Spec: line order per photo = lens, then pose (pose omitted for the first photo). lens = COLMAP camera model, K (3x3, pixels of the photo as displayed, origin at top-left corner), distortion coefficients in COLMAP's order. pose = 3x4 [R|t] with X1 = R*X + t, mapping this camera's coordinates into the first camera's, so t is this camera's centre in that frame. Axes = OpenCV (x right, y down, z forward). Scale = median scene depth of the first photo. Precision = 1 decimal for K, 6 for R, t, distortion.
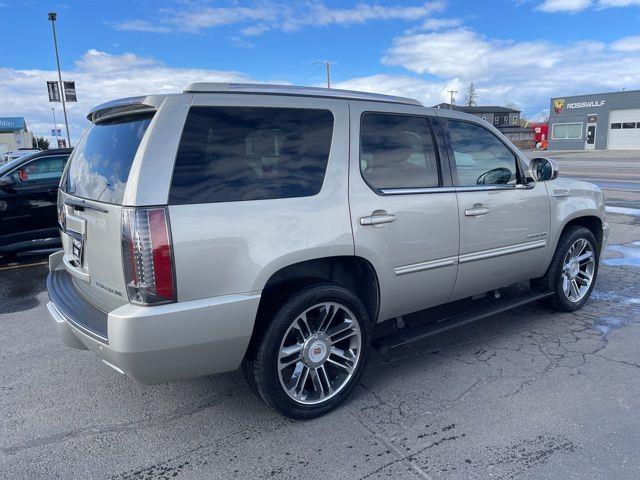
lens RADIAL K [[492.9, 0, 317.9], [0, 492.9, 239.9], [0, 0, 1]] dist [0.070211, -0.096462]
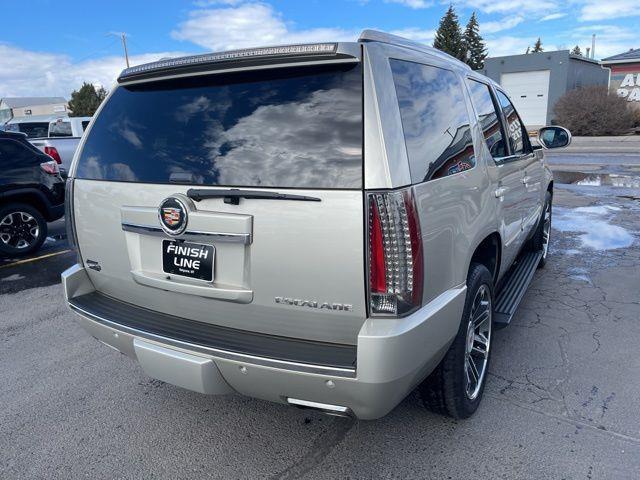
lens RADIAL K [[492.9, 0, 321.1], [0, 492.9, 242.8], [0, 0, 1]] dist [0.070211, -0.096462]
pose [[0.916680, -0.103781, 0.385911, -0.555851], [0.087923, 0.994404, 0.058571, -0.028953], [-0.389830, -0.019761, 0.920675, 0.257242]]
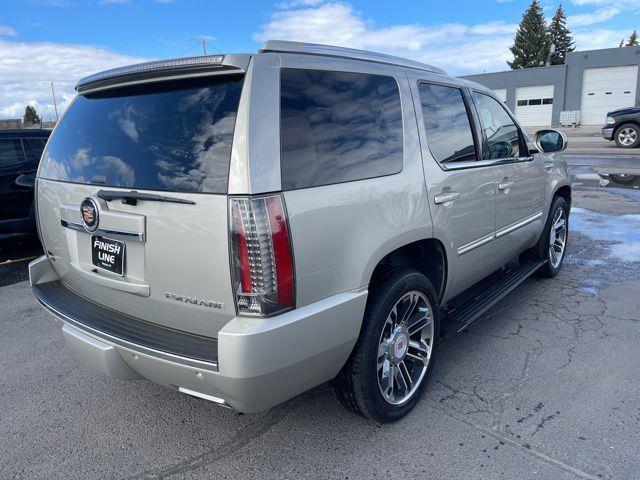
lens RADIAL K [[492.9, 0, 319.0], [0, 492.9, 242.9], [0, 0, 1]] dist [0.070211, -0.096462]
pose [[0.967584, -0.071339, 0.242264, -0.334585], [0.060983, 0.996886, 0.049990, -0.017274], [-0.245076, -0.033596, 0.968922, 0.152966]]
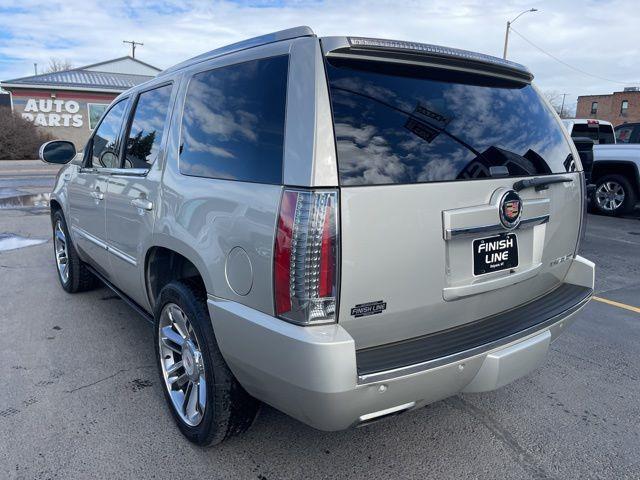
lens RADIAL K [[492.9, 0, 323.6], [0, 492.9, 242.0], [0, 0, 1]] dist [0.070211, -0.096462]
pose [[-0.023742, -0.178316, 0.983687, -1.128918], [0.174060, 0.968198, 0.179710, -0.162198], [-0.984449, 0.175487, 0.008051, 1.186101]]
